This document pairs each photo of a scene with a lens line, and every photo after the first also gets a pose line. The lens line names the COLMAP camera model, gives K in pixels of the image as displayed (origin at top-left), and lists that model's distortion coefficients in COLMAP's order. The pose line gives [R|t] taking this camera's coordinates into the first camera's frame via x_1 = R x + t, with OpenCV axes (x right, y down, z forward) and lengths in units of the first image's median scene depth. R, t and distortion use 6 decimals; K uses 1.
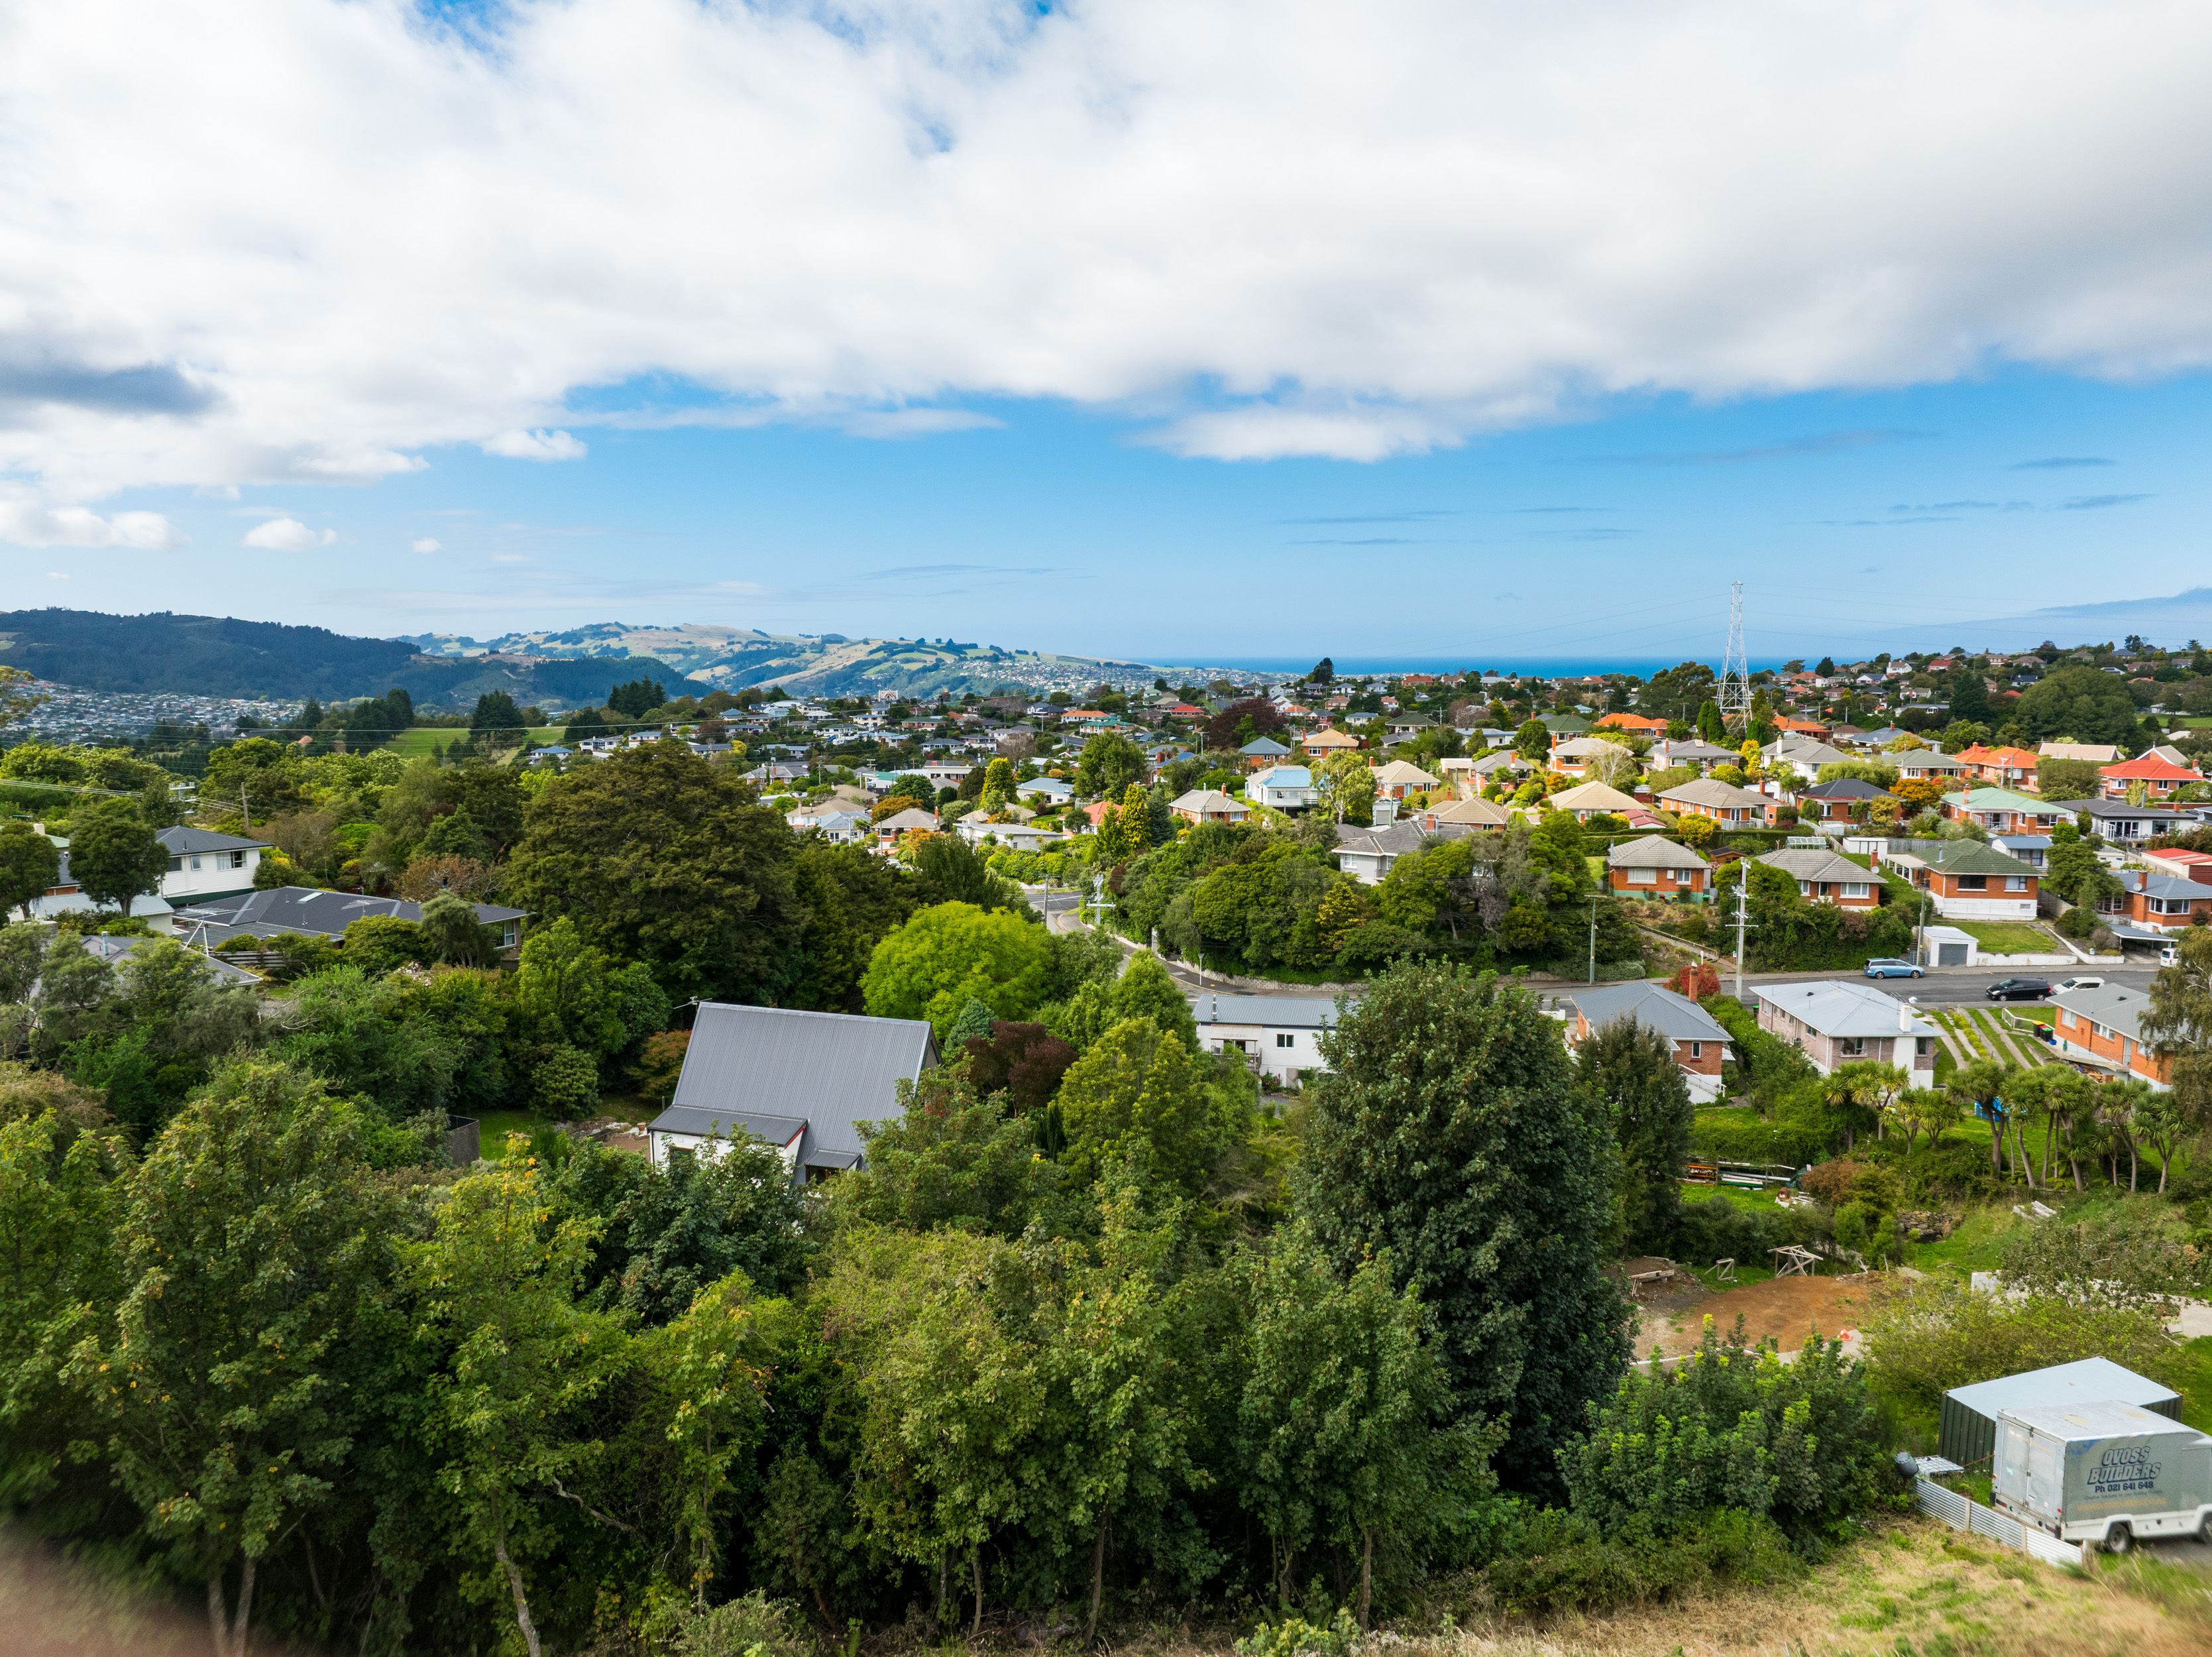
lens RADIAL K [[1557.1, 0, 1110.4], [0, 1557.1, 815.5], [0, 0, 1]] dist [-0.043799, 0.004977]
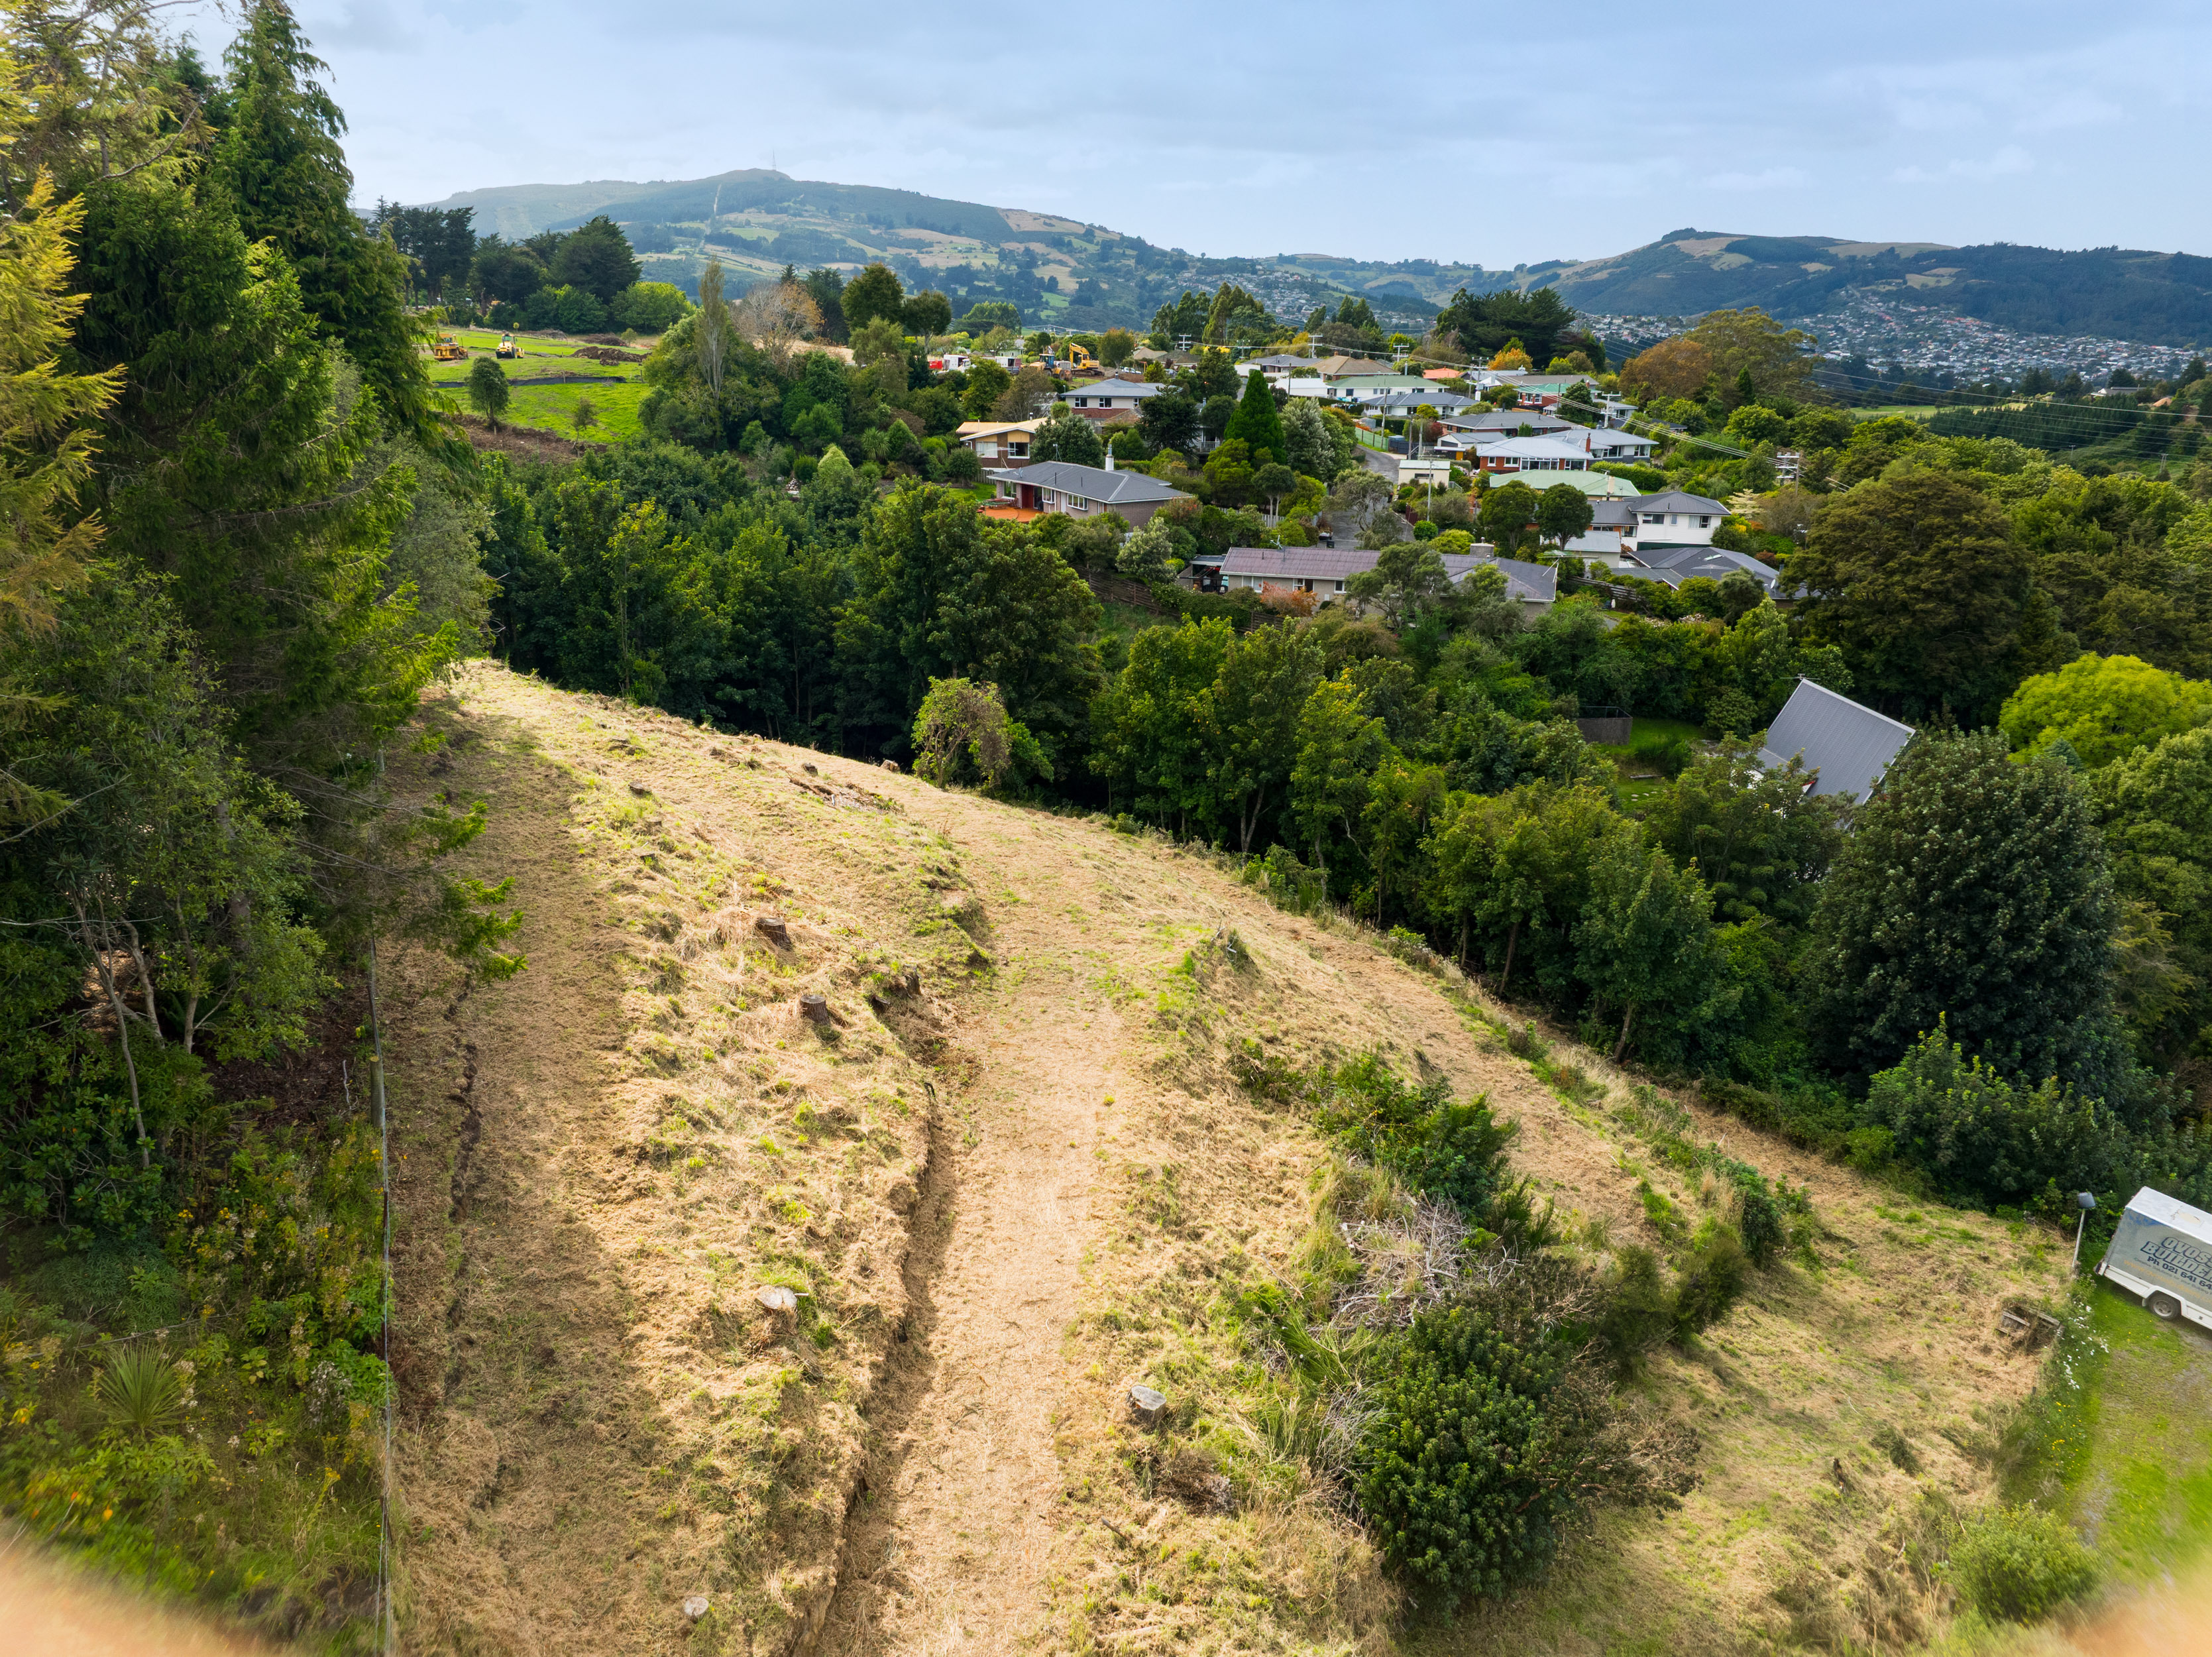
lens RADIAL K [[1557.1, 0, 1105.0], [0, 1557.1, 810.2], [0, 0, 1]] dist [-0.043799, 0.004977]
pose [[0.445144, 0.292608, -0.846303, 0.287106], [-0.097803, 0.955338, 0.278863, -0.038444], [0.890102, -0.041363, 0.453880, -0.068953]]
